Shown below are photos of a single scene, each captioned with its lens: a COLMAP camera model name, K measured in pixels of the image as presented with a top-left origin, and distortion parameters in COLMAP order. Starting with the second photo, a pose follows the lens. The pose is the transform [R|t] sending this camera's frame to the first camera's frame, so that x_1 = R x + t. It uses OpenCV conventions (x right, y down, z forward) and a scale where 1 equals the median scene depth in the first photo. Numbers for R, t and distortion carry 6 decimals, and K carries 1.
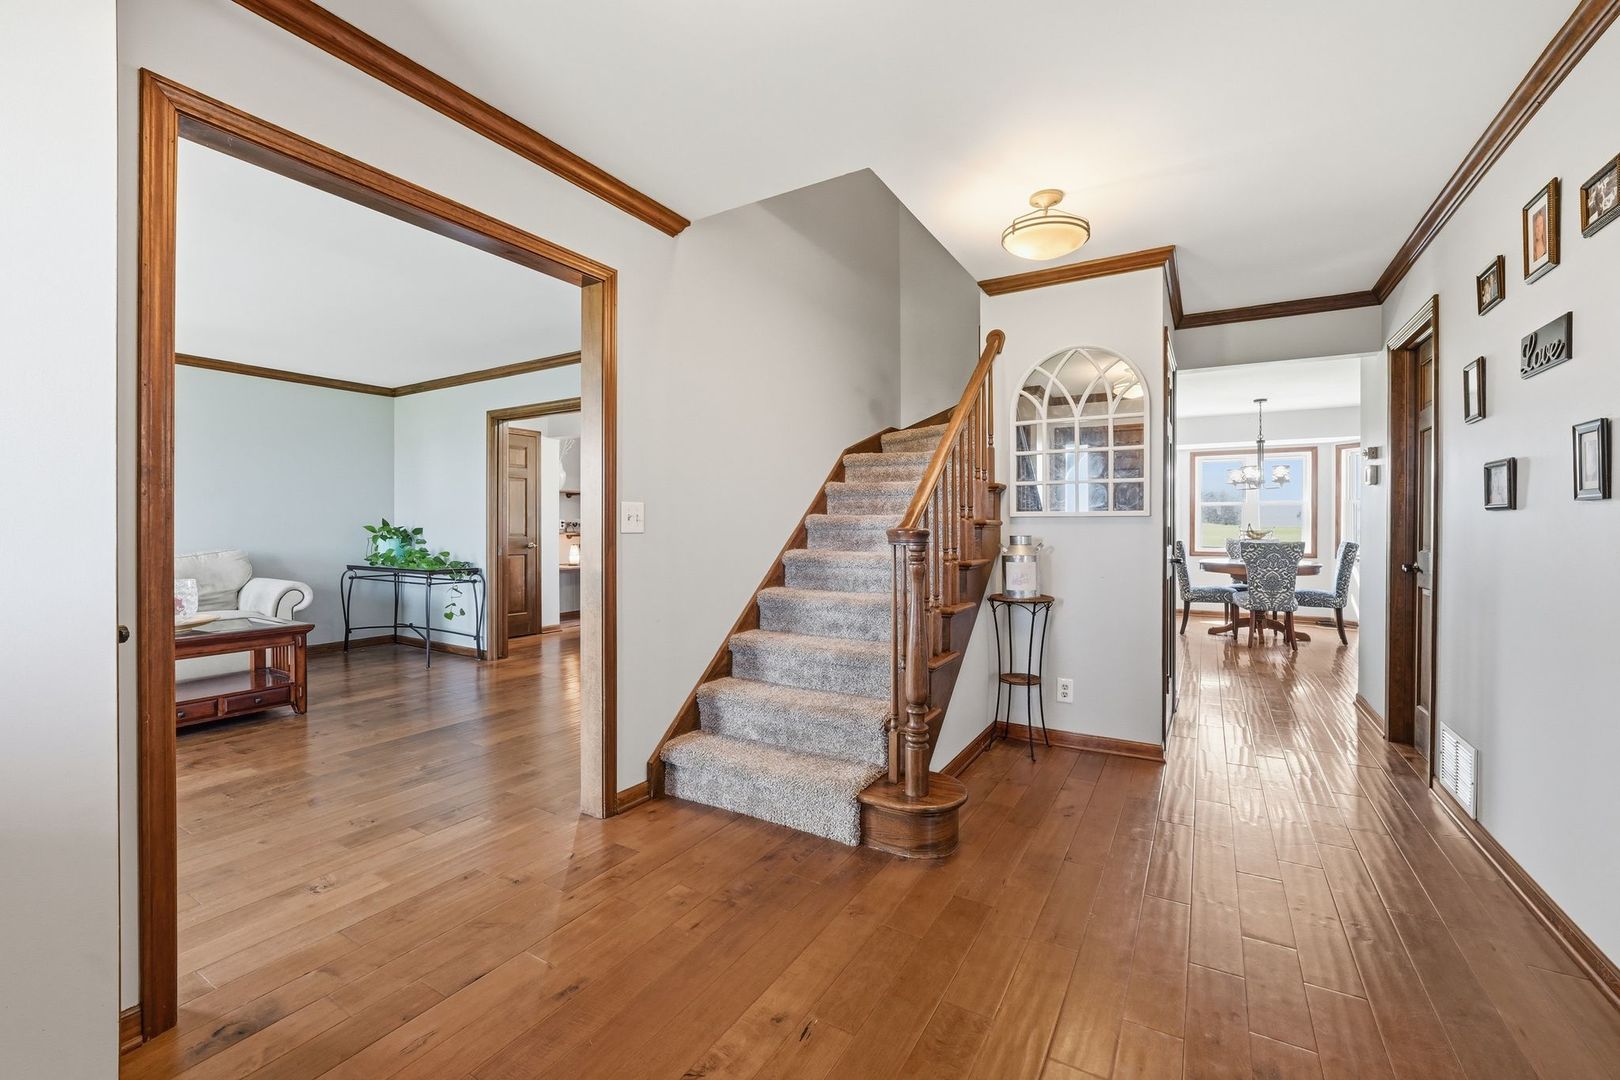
lens RADIAL K [[655.9, 0, 812.8], [0, 655.9, 536.5], [0, 0, 1]] dist [0.000223, -0.000067]
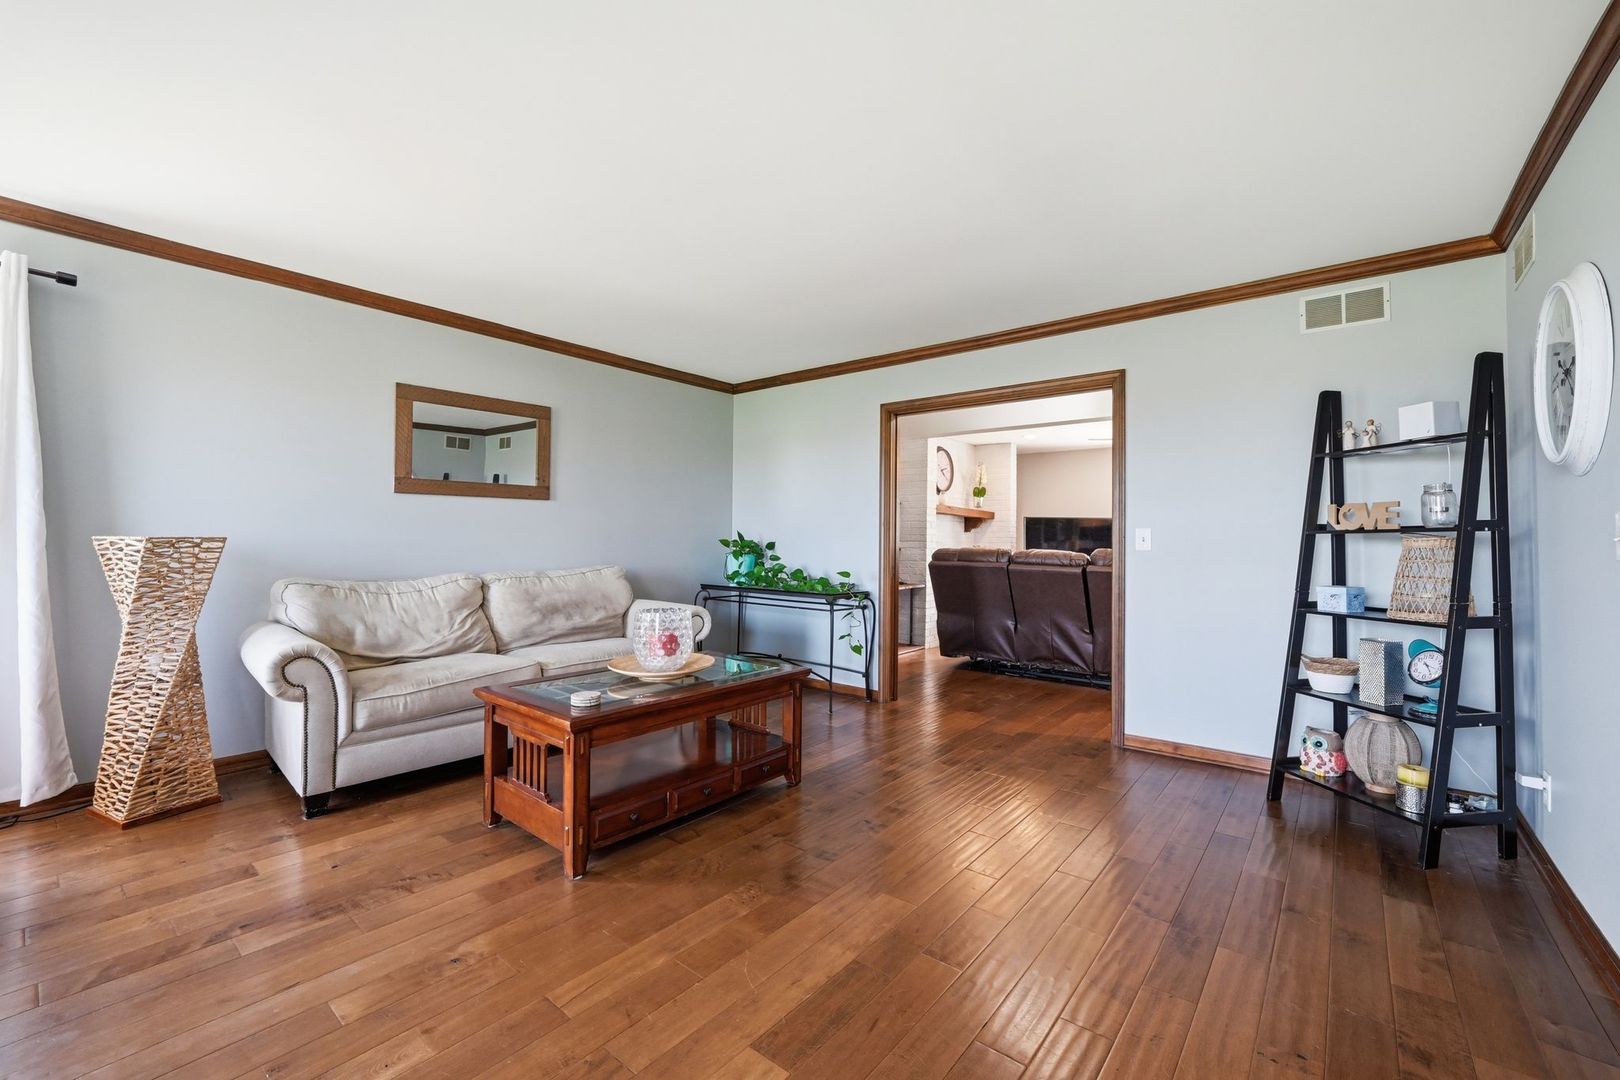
lens RADIAL K [[655.9, 0, 801.2], [0, 655.9, 531.4], [0, 0, 1]] dist [0.000223, -0.000067]
pose [[0.988915, 0.005927, -0.148361, -0.469382], [-0.009047, 0.999752, -0.020360, -0.010567], [0.148204, 0.021476, 0.988724, 0.158664]]
